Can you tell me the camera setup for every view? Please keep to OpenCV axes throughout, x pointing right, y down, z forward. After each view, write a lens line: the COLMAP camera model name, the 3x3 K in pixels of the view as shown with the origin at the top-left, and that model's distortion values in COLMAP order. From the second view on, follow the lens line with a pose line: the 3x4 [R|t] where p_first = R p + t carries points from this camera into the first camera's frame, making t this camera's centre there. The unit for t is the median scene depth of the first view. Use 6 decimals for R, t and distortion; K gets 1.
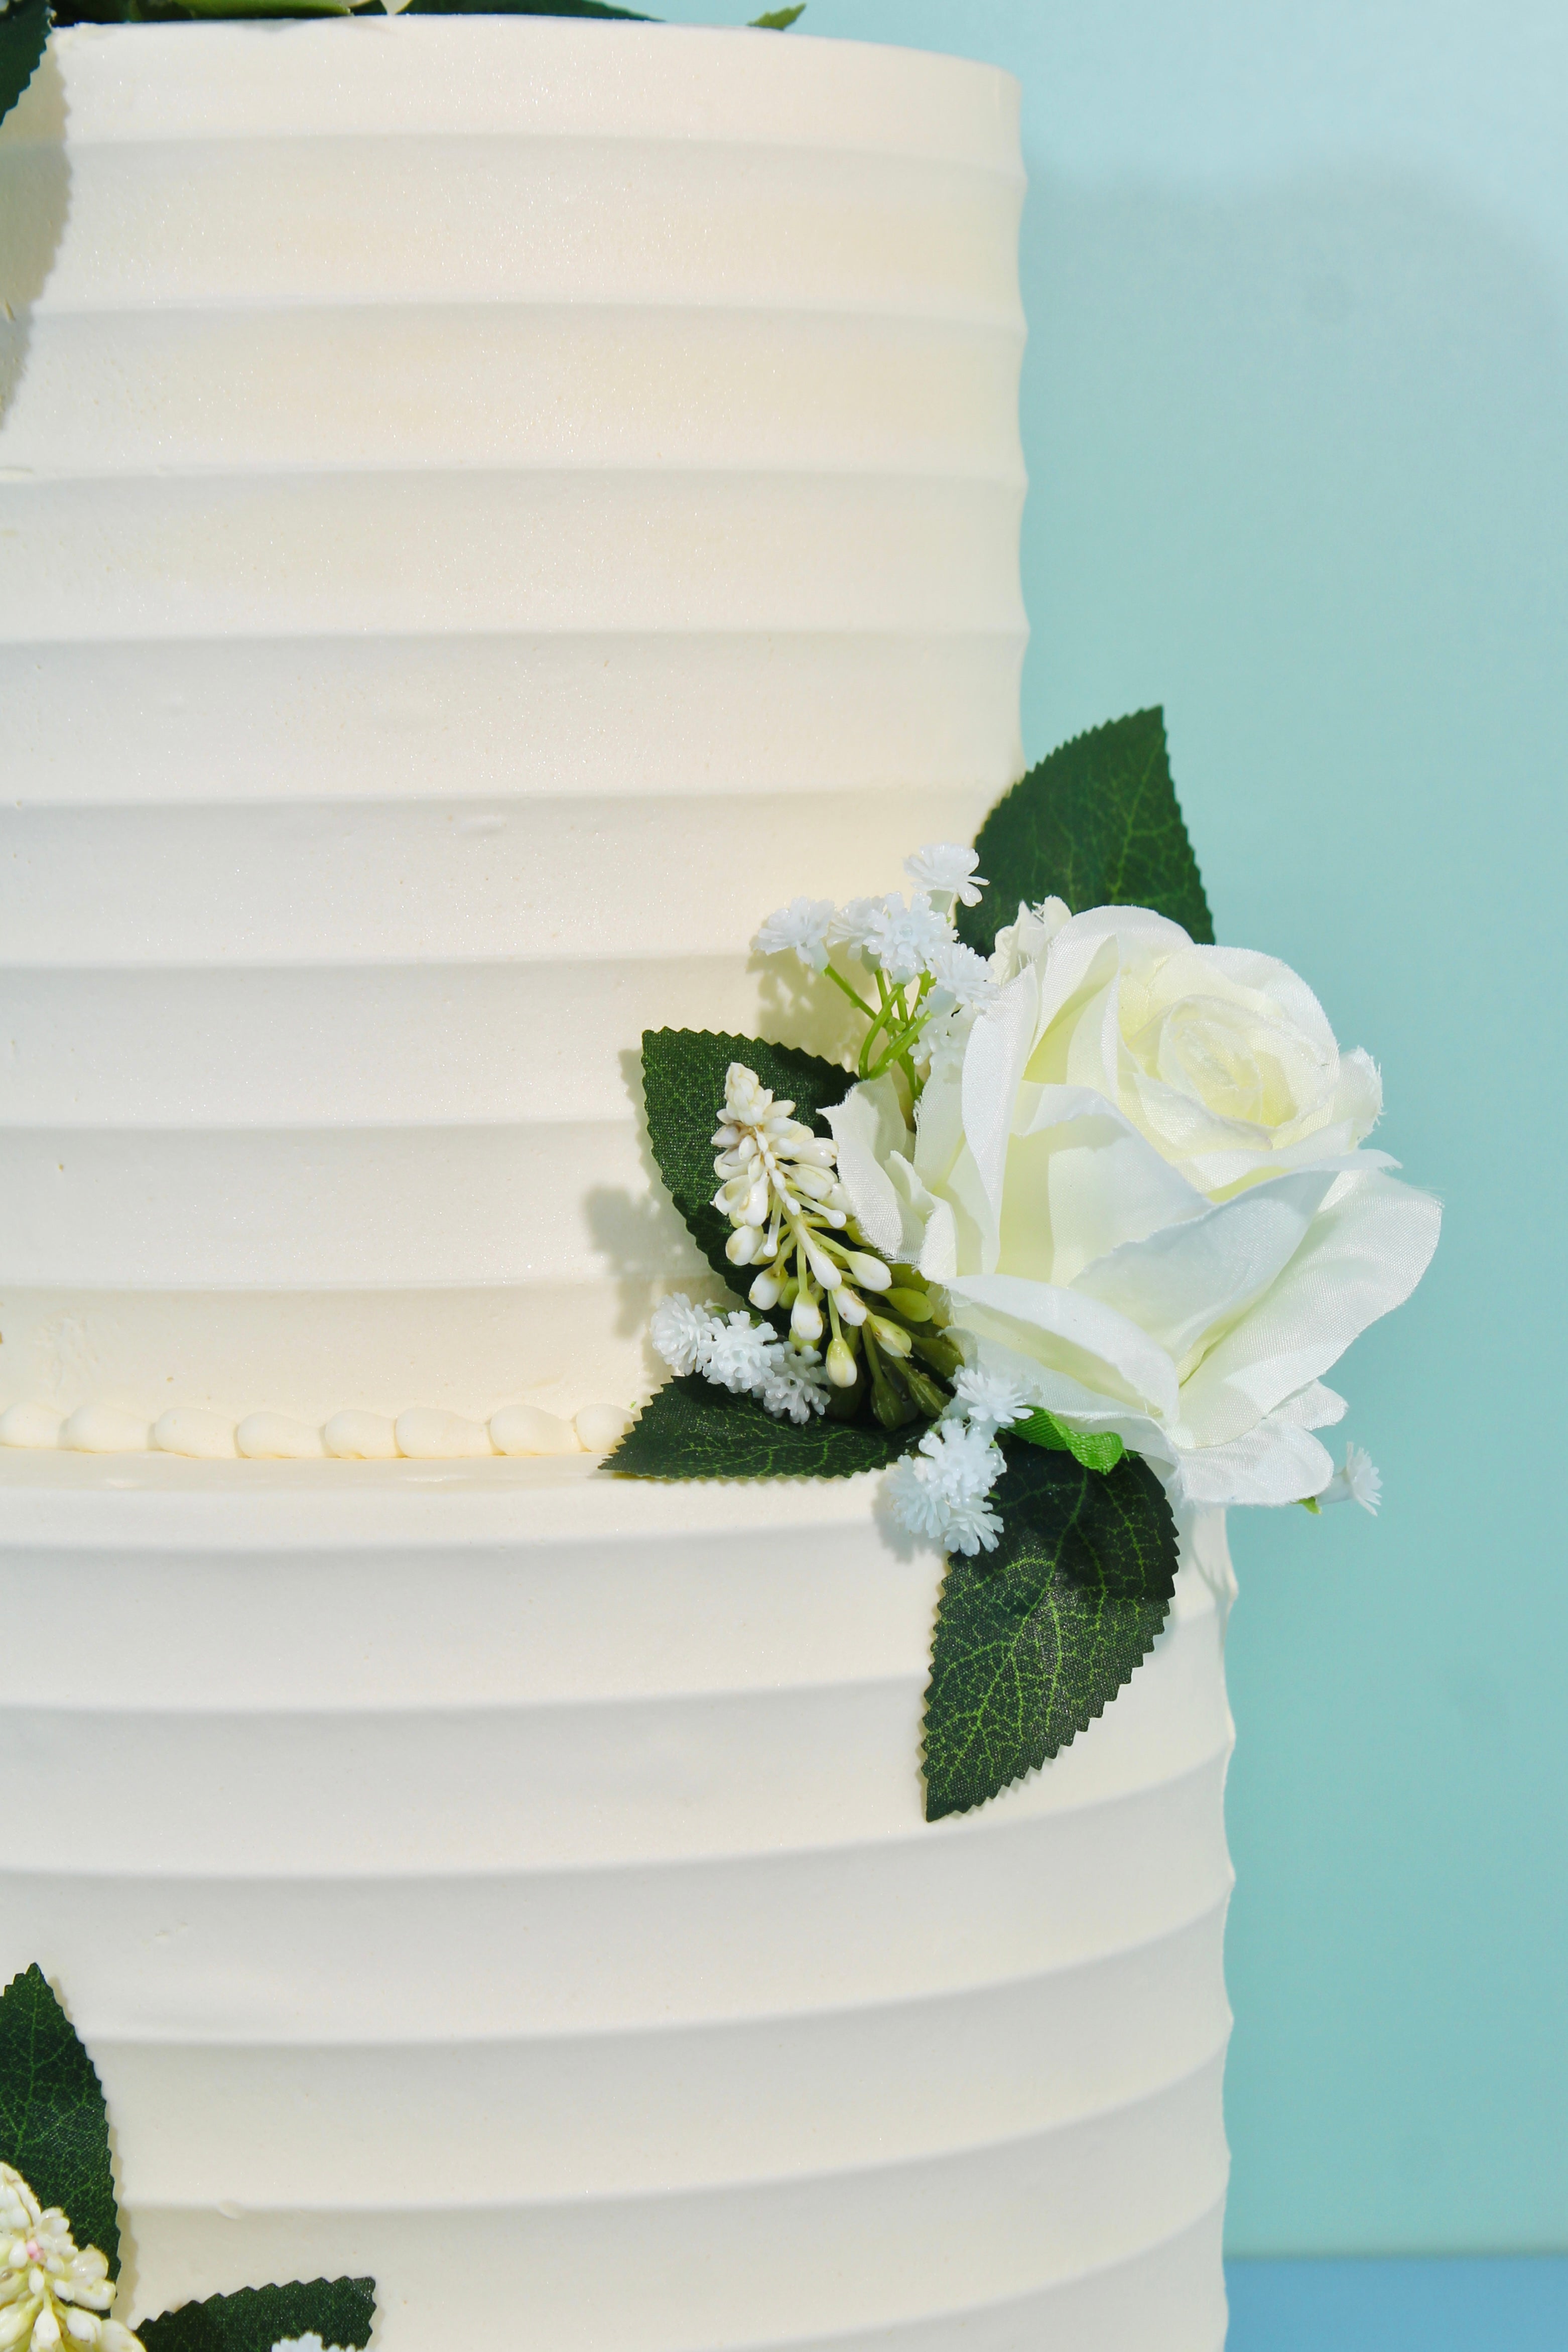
lens RADIAL K [[6716.1, 0, 785.2], [0, 6716.1, 1176.8], [0, 0, 1]] dist [0.054667, 0.000000]
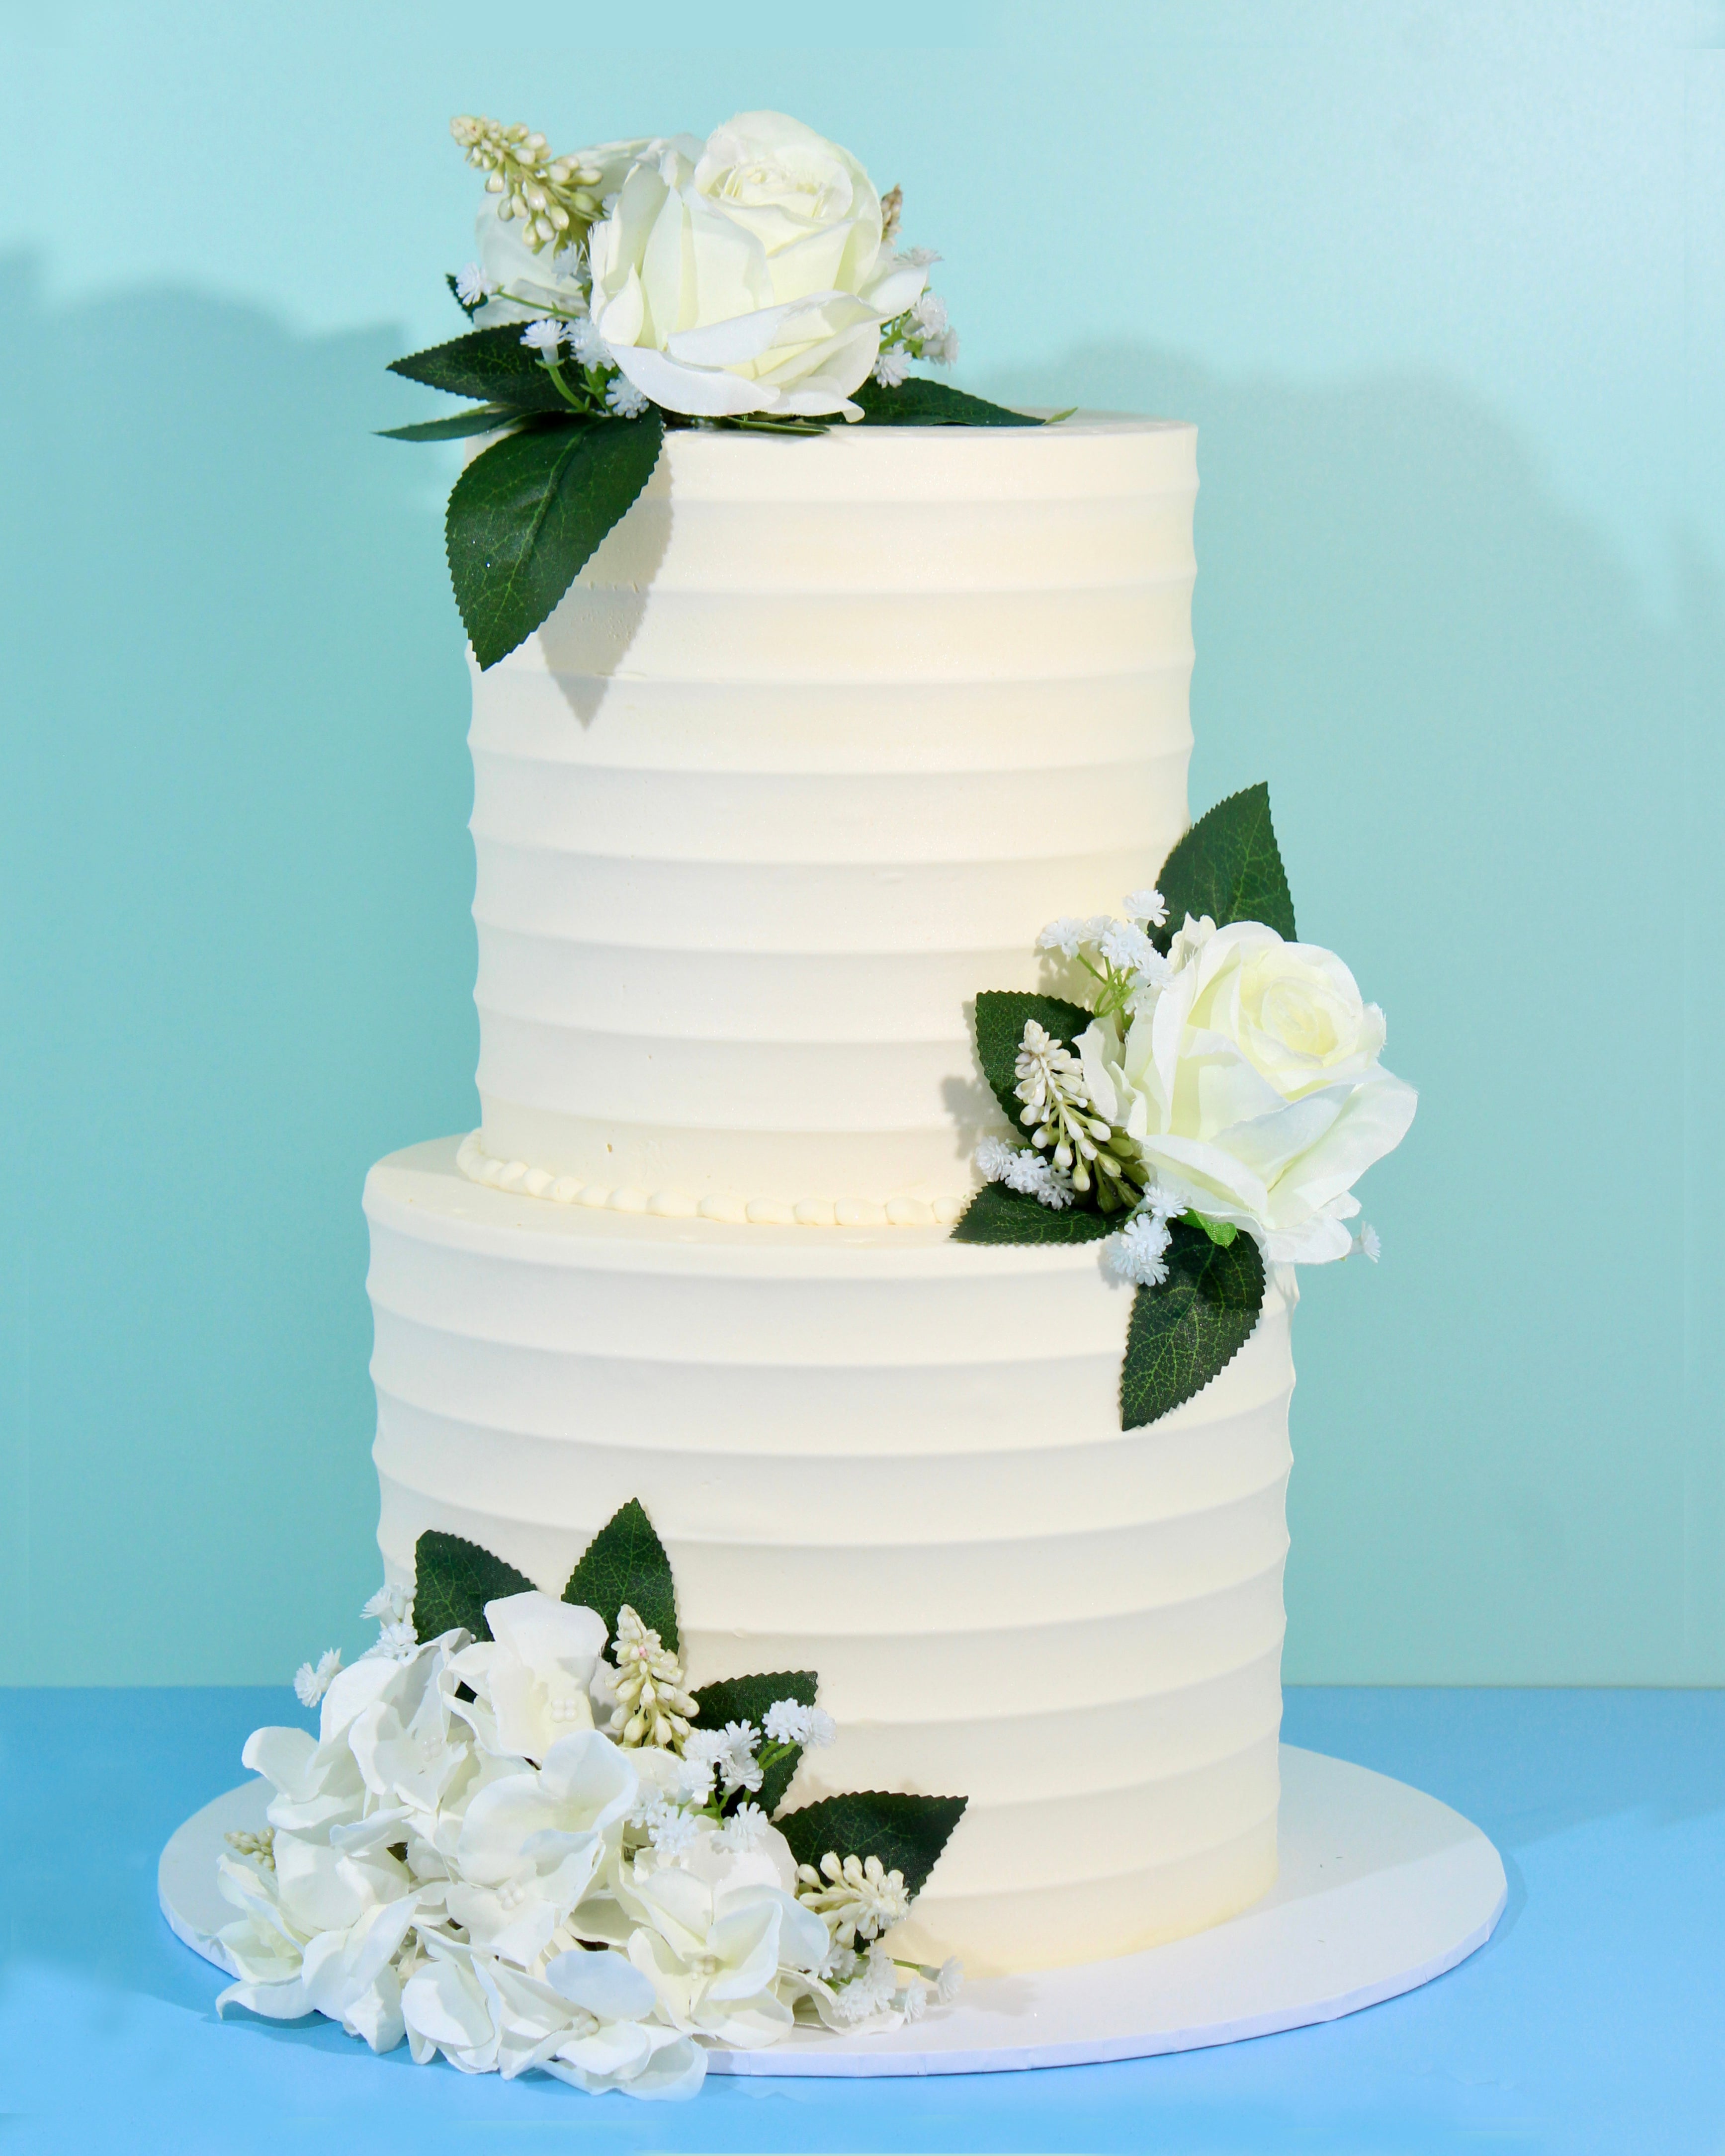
lens RADIAL K [[5395.0, 0, 862.1], [0, 5395.0, 1077.7], [0, 0, 1]] dist [-0.084789, 0.000000]
pose [[0.999584, 0.023026, -0.017340, -0.026181], [-0.022242, 0.998778, 0.044129, -0.062123], [0.018335, -0.043725, 0.998875, -0.451643]]
